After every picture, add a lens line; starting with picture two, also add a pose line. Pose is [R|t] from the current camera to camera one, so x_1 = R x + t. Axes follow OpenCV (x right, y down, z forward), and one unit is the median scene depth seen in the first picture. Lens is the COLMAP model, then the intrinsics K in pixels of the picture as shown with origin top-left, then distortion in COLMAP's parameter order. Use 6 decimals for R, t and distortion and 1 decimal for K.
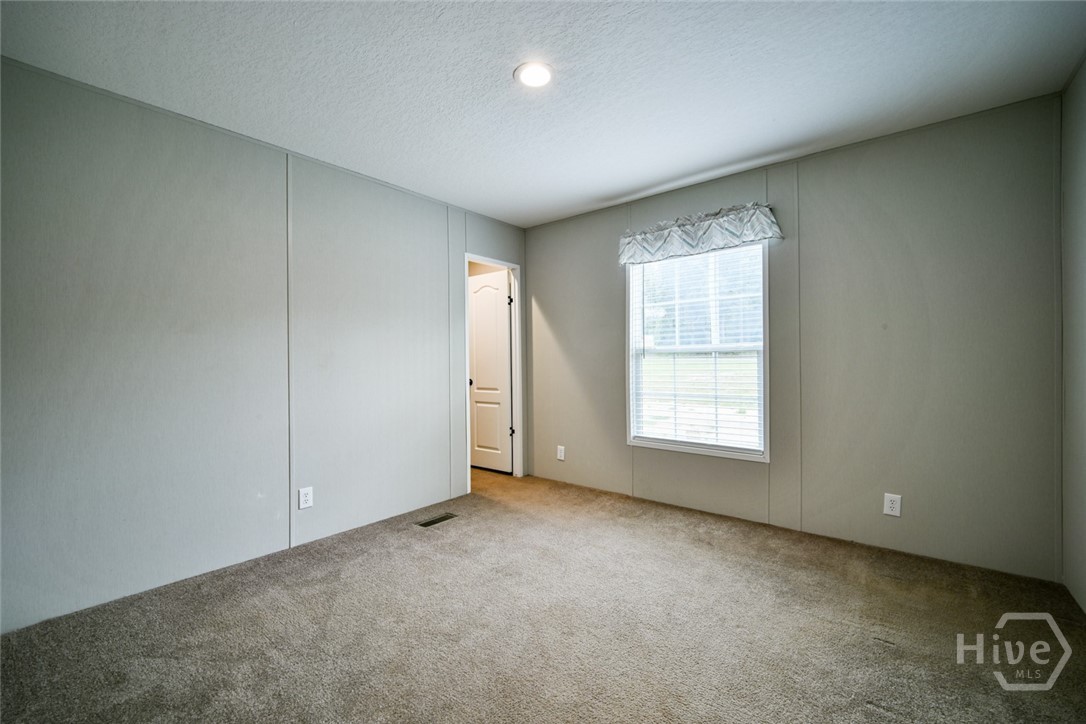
lens RADIAL K [[446.5, 0, 550.5], [0, 446.5, 363.8], [0, 0, 1]] dist [-0.000771, -0.005237]
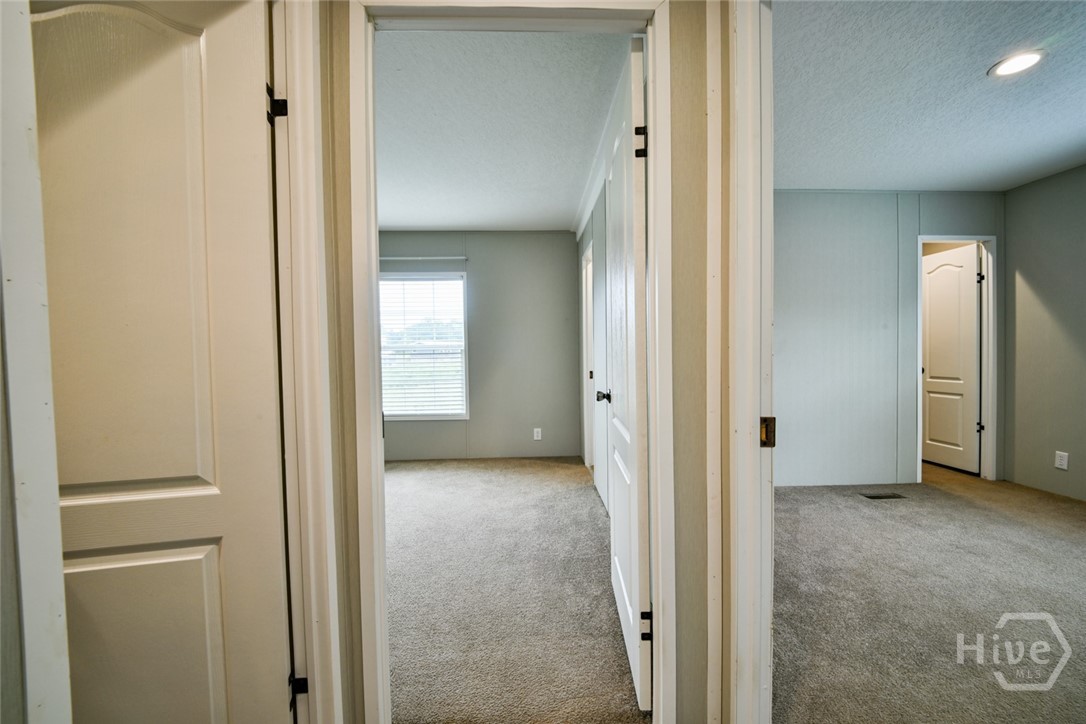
lens RADIAL K [[446.5, 0, 557.3], [0, 446.5, 366.9], [0, 0, 1]] dist [-0.000771, -0.005237]
pose [[0.660566, 0.016080, -0.750596, 0.024835], [0.005717, 0.999634, 0.026447, 0.007672], [0.750746, -0.021761, 0.660232, -0.275109]]
